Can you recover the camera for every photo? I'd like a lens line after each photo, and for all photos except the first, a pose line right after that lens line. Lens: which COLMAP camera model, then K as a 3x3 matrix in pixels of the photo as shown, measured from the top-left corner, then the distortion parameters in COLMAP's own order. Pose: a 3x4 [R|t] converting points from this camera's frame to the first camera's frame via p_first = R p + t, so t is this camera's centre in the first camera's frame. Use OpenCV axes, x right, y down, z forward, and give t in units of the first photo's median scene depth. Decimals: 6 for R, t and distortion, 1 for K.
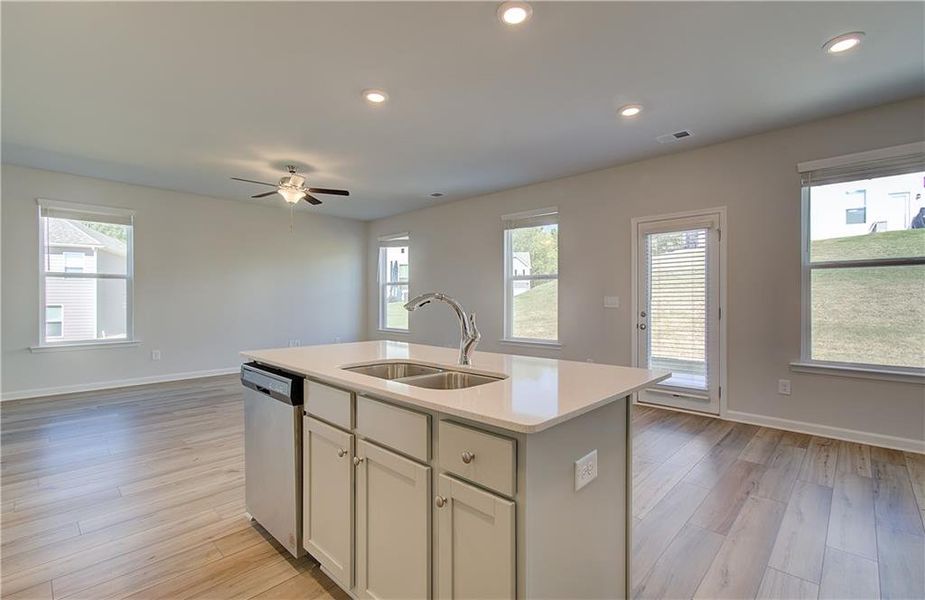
lens RADIAL K [[429.5, 0, 461.5], [0, 429.5, 298.0], [0, 0, 1]] dist [0.000670, -0.000009]
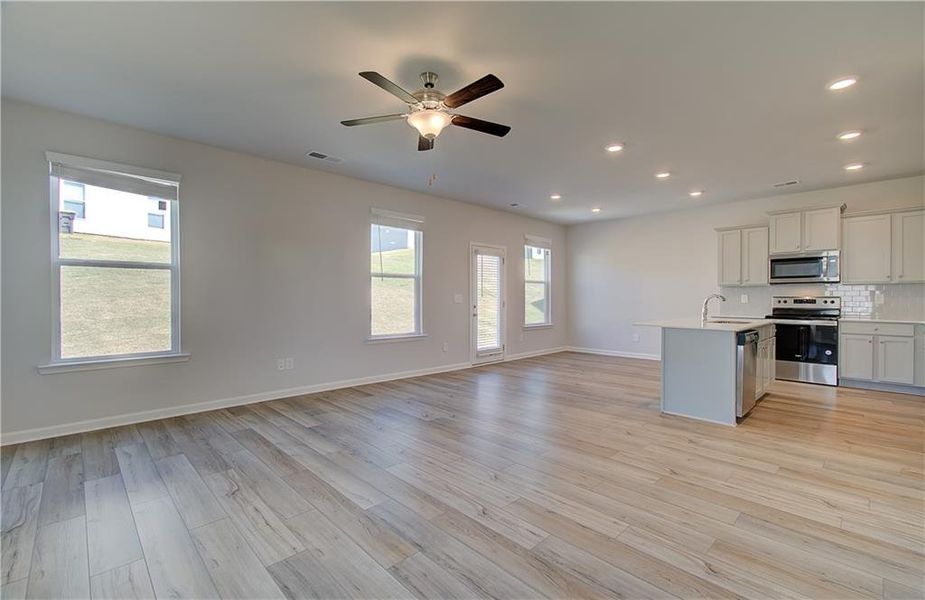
lens RADIAL K [[398.6, 0, 477.7], [0, 398.6, 302.4], [0, 0, 1]] dist [-0.017353, 0.000330]
pose [[0.022666, -0.012910, 0.999660, -0.893768], [-0.004216, 0.999906, 0.013009, 0.003644], [-0.999734, -0.004509, 0.022610, 0.859422]]
